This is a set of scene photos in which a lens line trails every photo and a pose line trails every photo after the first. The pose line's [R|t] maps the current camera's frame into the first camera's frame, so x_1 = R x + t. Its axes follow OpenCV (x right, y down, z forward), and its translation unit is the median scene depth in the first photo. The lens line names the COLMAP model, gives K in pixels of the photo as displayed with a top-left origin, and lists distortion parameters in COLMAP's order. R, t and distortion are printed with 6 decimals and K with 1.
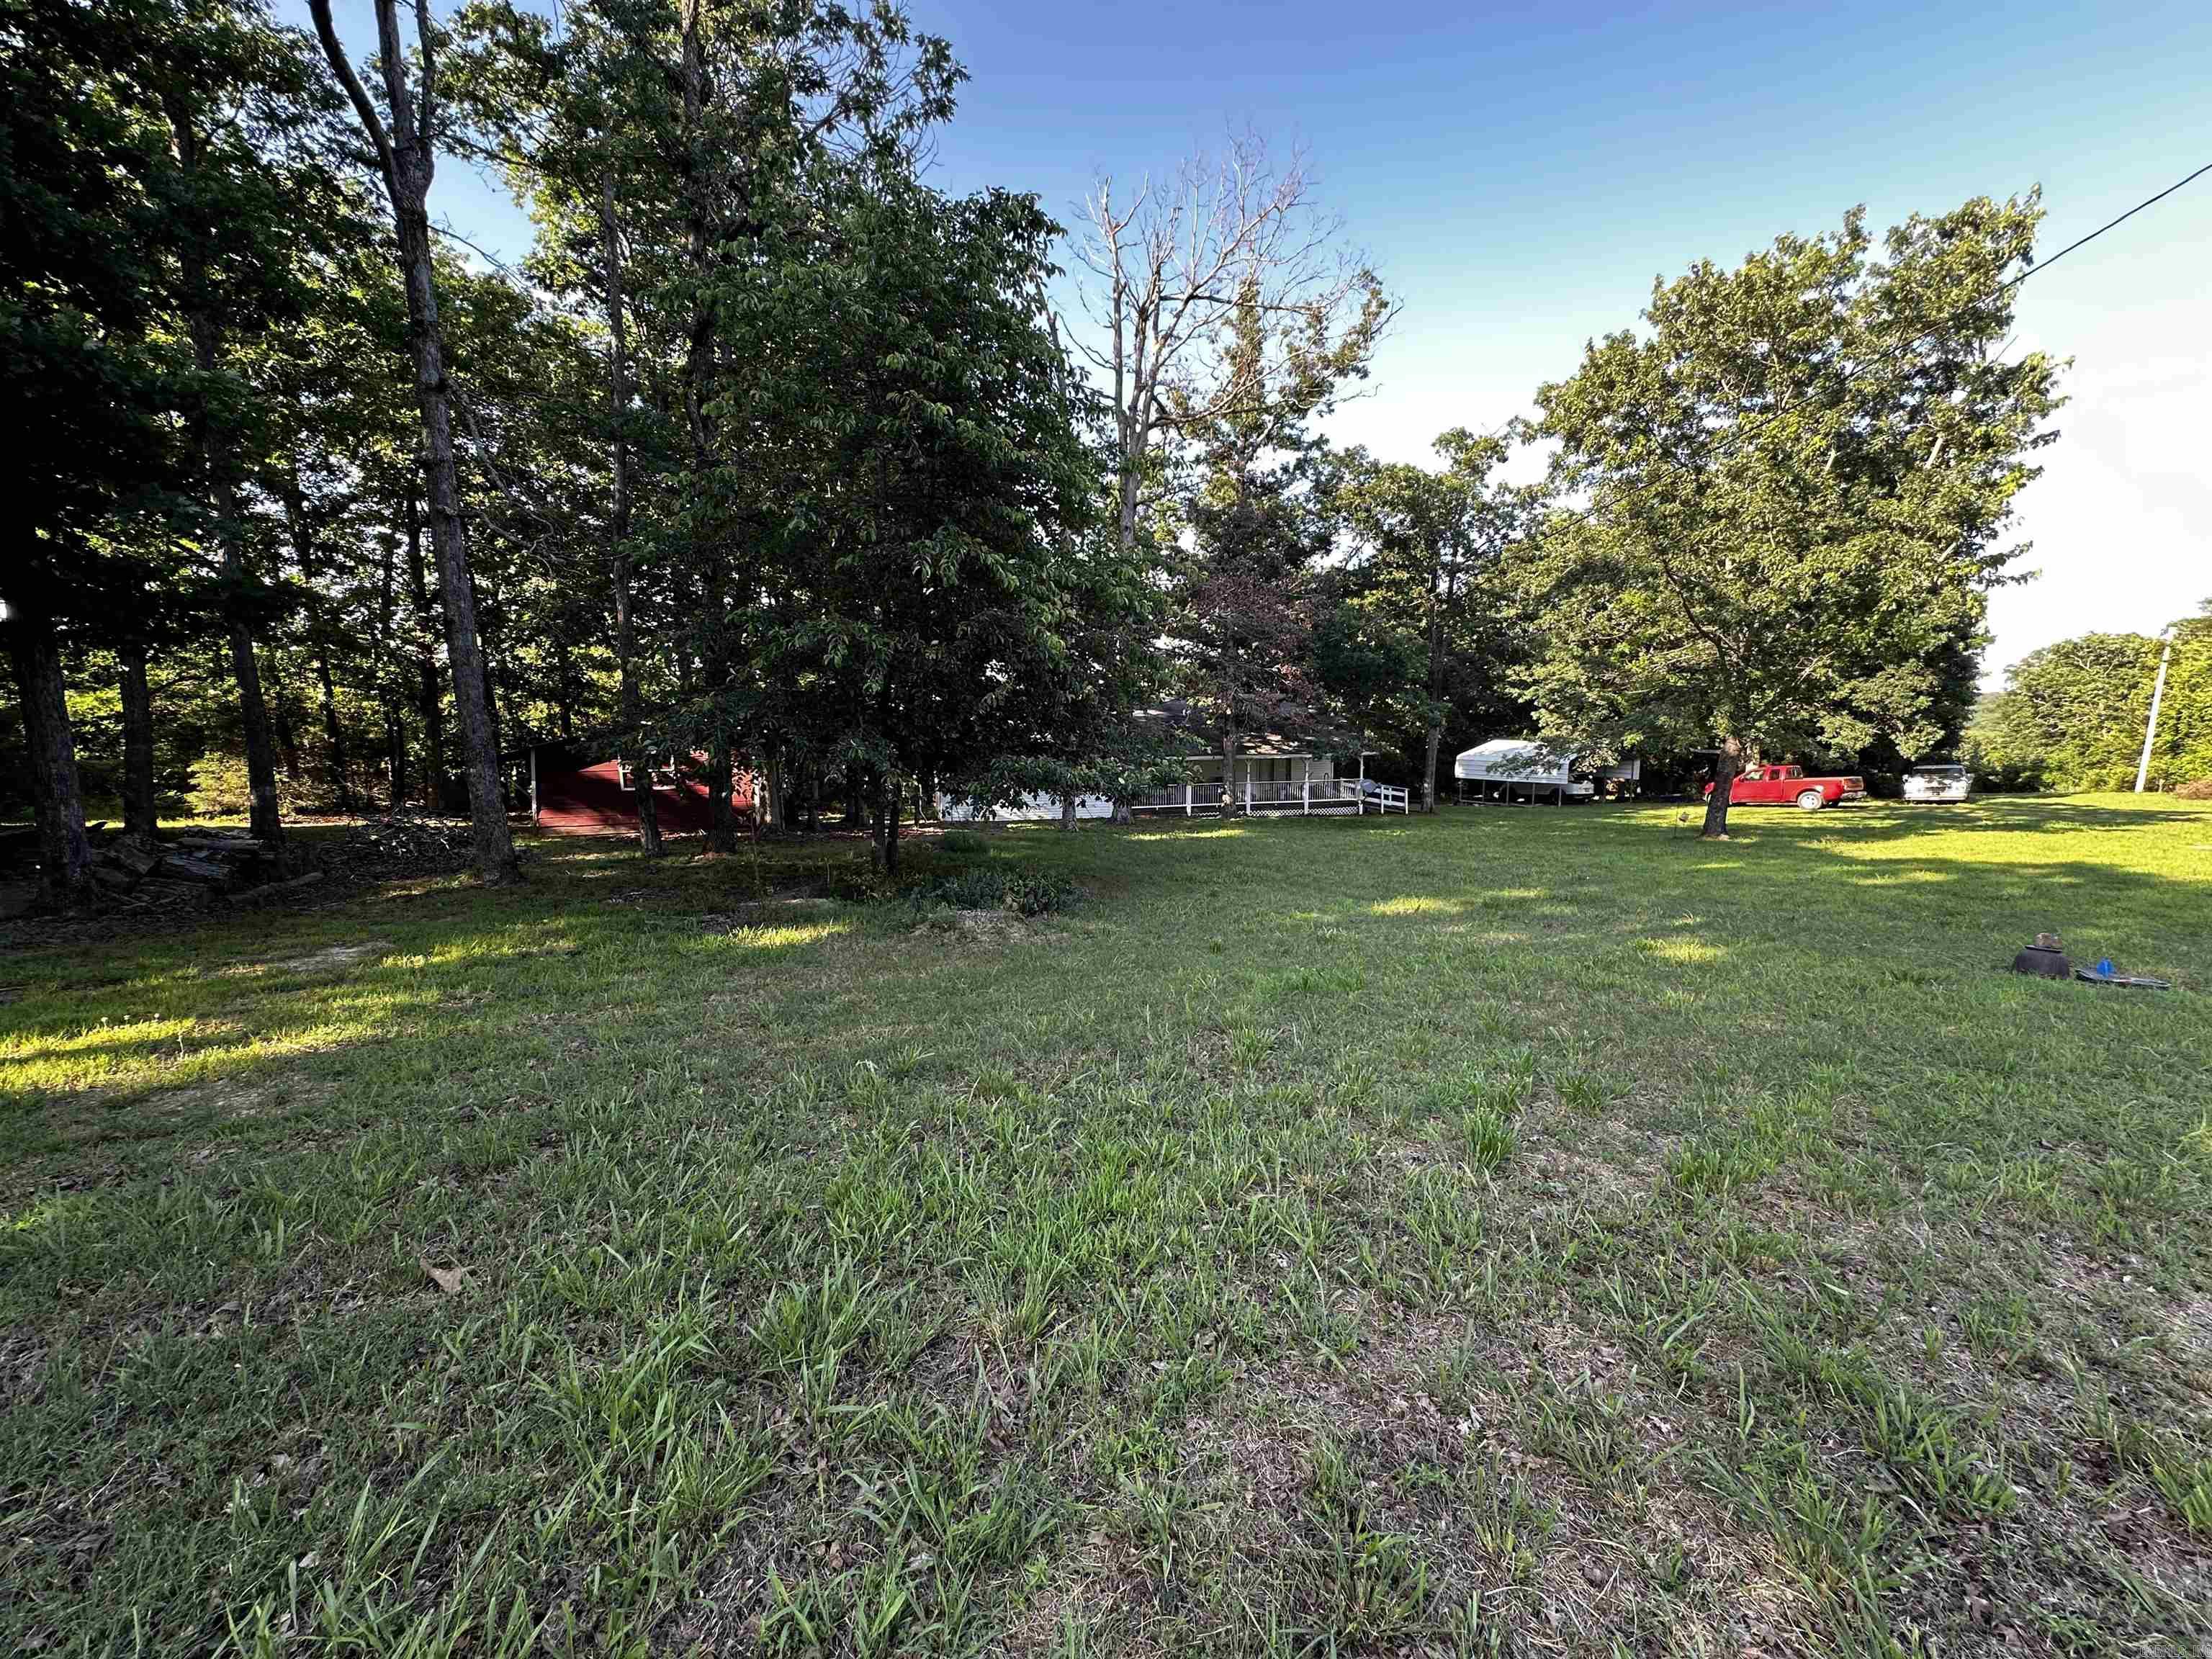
lens RADIAL K [[890.0, 0, 1112.0], [0, 890.0, 818.2], [0, 0, 1]] dist [-0.002261, 0.000893]
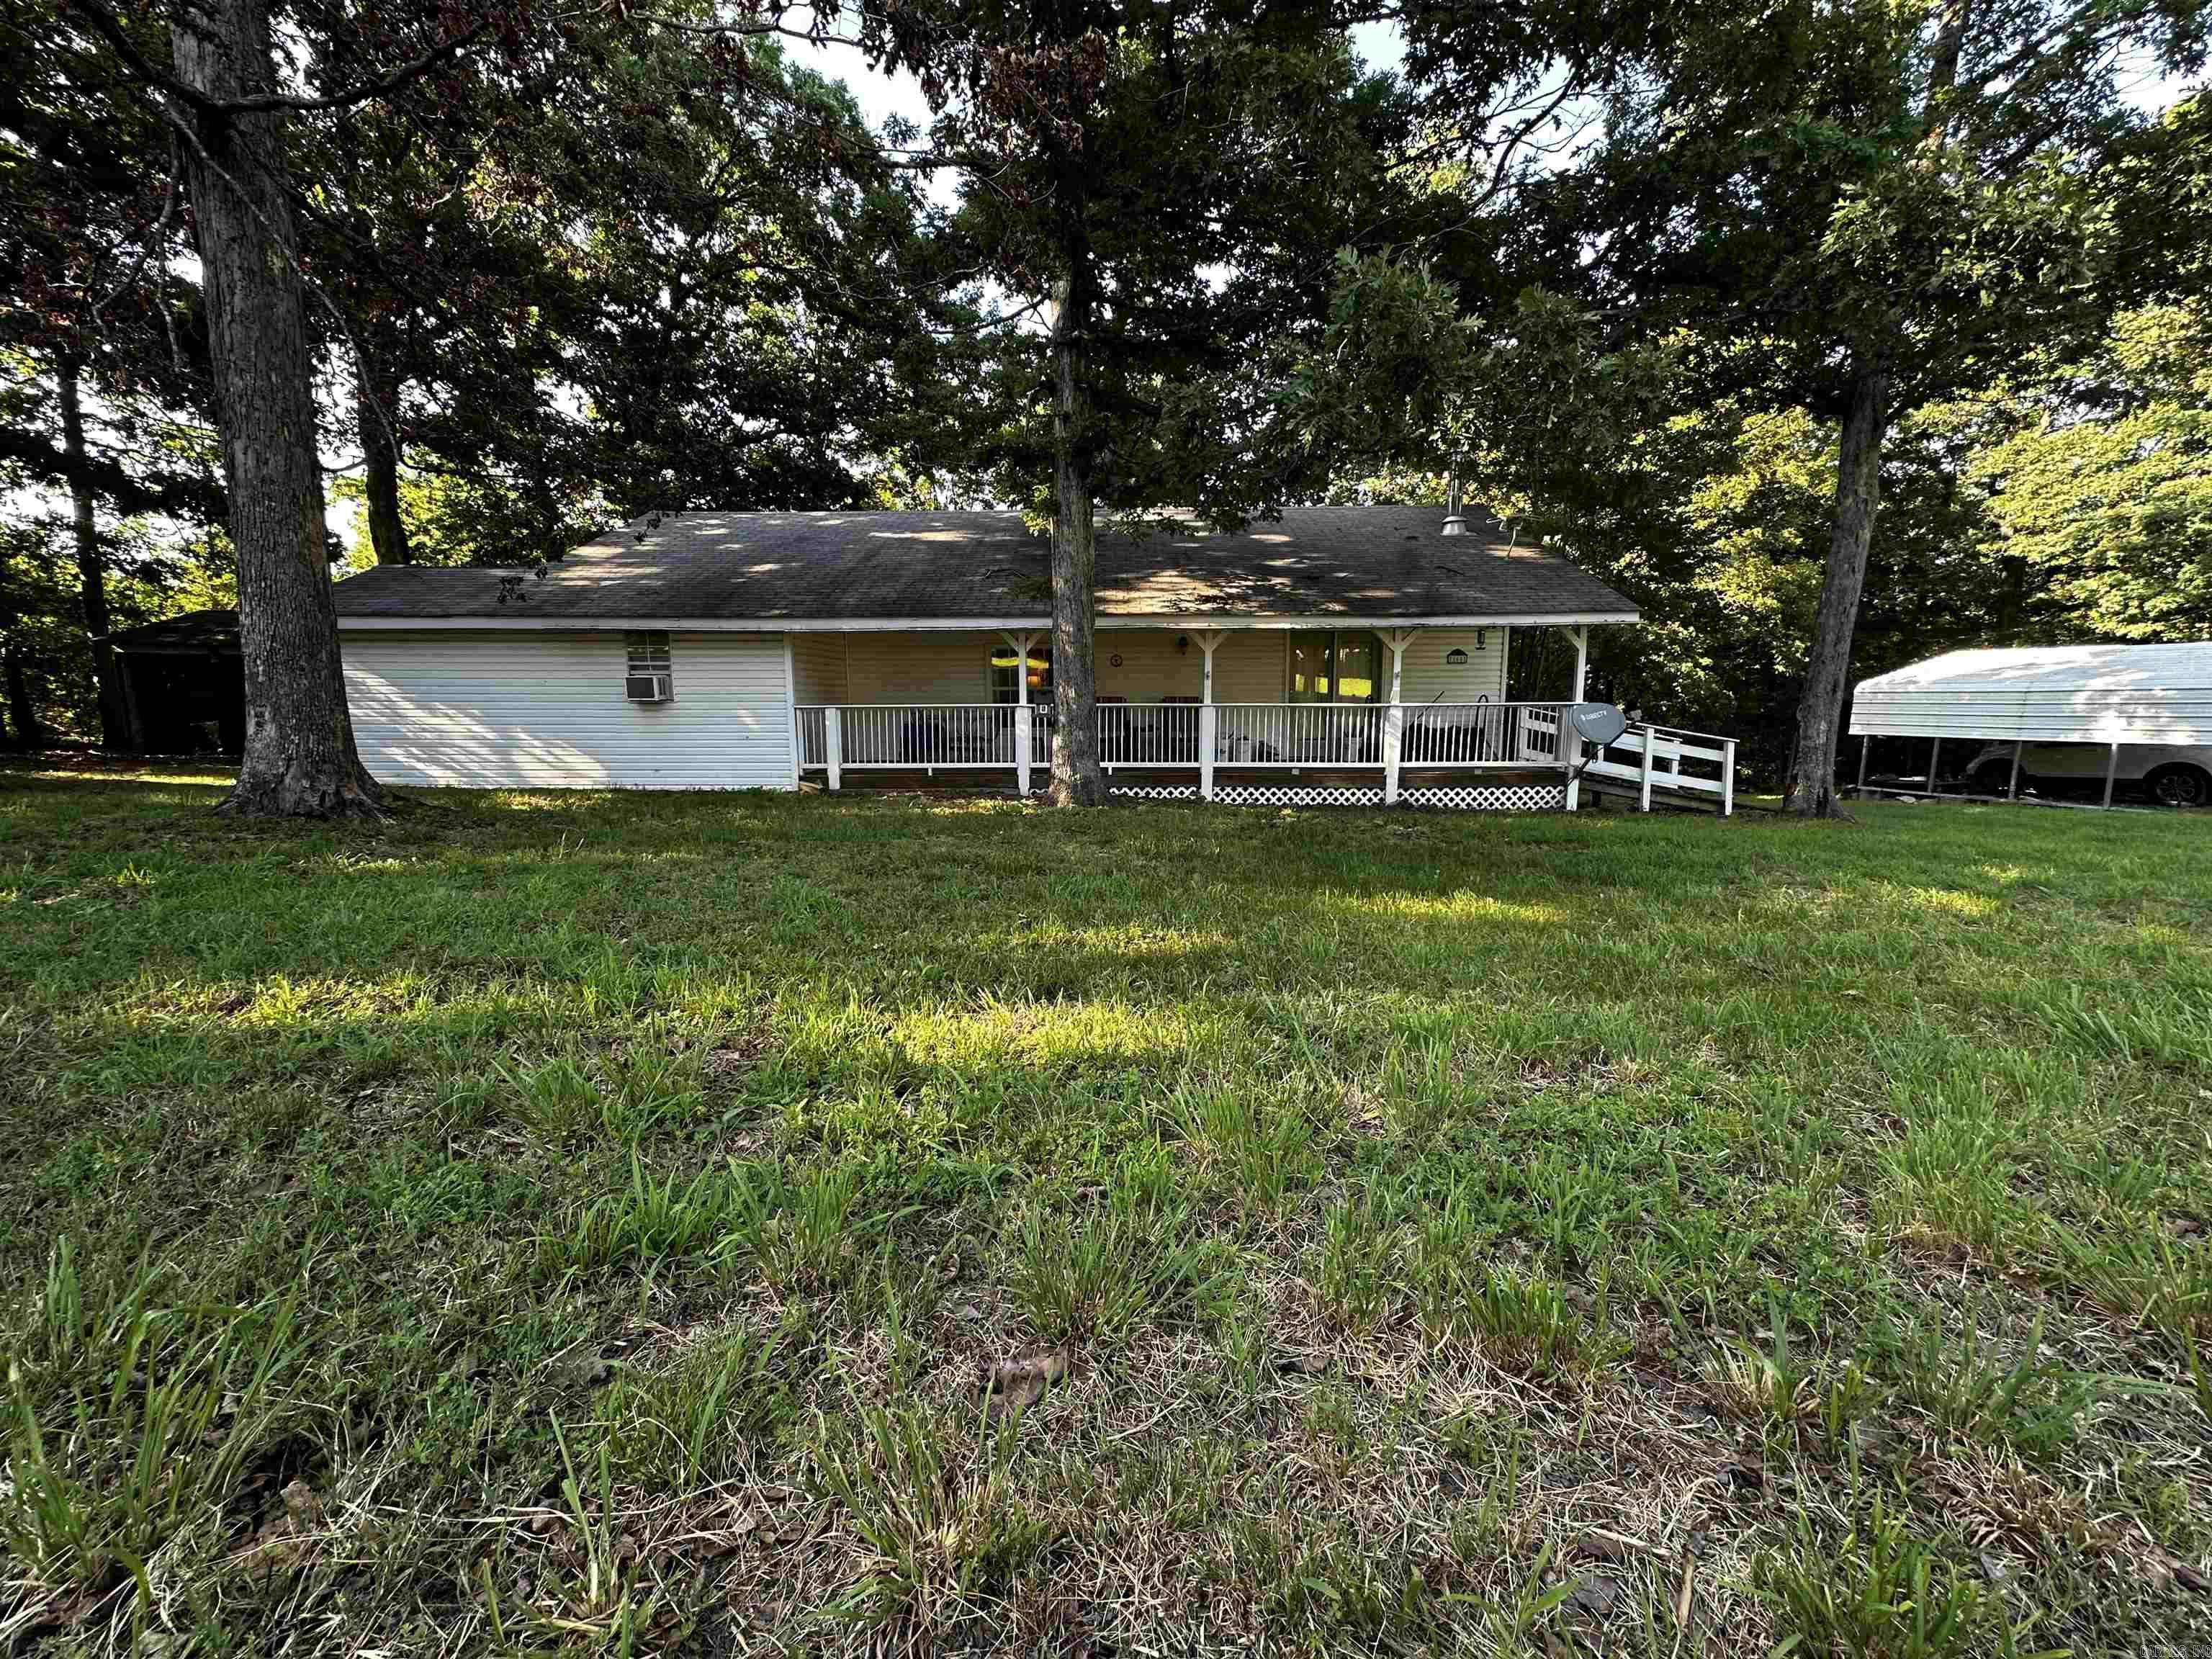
lens RADIAL K [[890.0, 0, 1100.7], [0, 890.0, 821.4], [0, 0, 1]] dist [-0.002261, 0.000893]
pose [[0.964844, 0.044395, -0.259048, 0.430001], [-0.038348, 0.998862, 0.028351, -0.007153], [0.260012, -0.017421, 0.965448, 1.388864]]
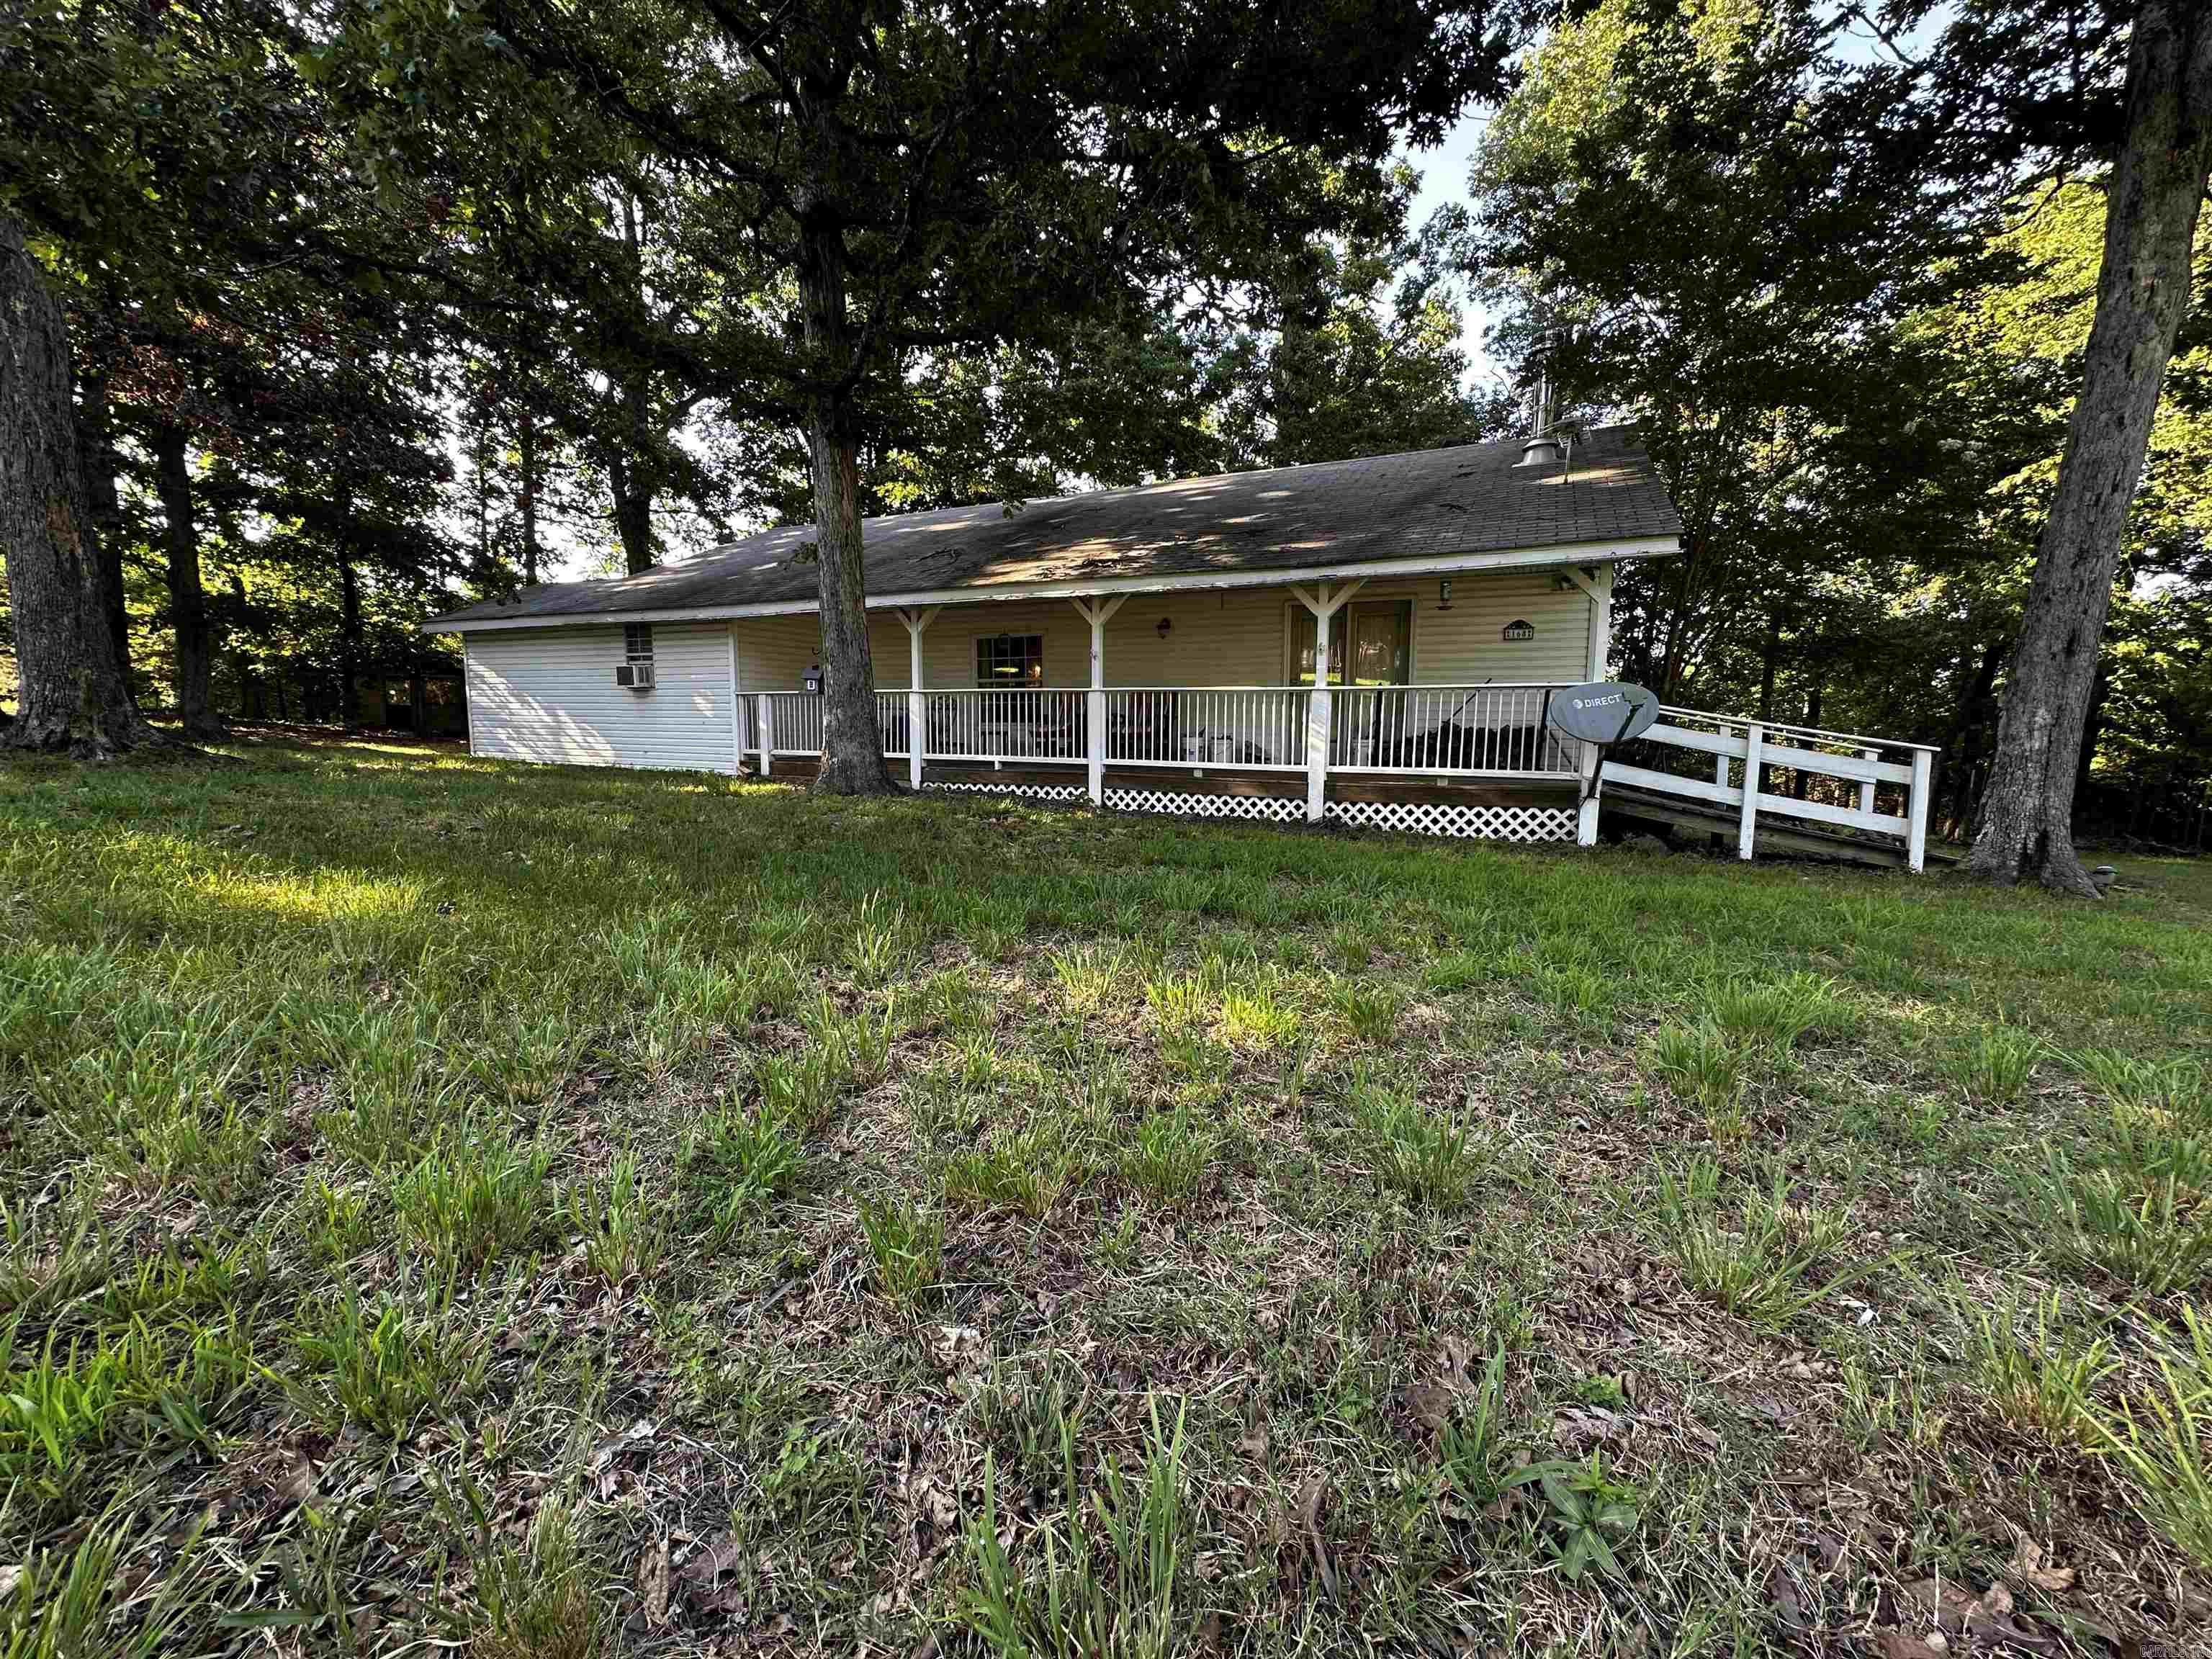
lens RADIAL K [[890.0, 0, 1093.5], [0, 890.0, 821.6], [0, 0, 1]] dist [-0.002261, 0.000893]
pose [[0.760597, 0.090158, -0.642934, 0.716010], [-0.092949, 0.995231, 0.029600, -0.012989], [0.642536, 0.037247, 0.765349, 1.650404]]
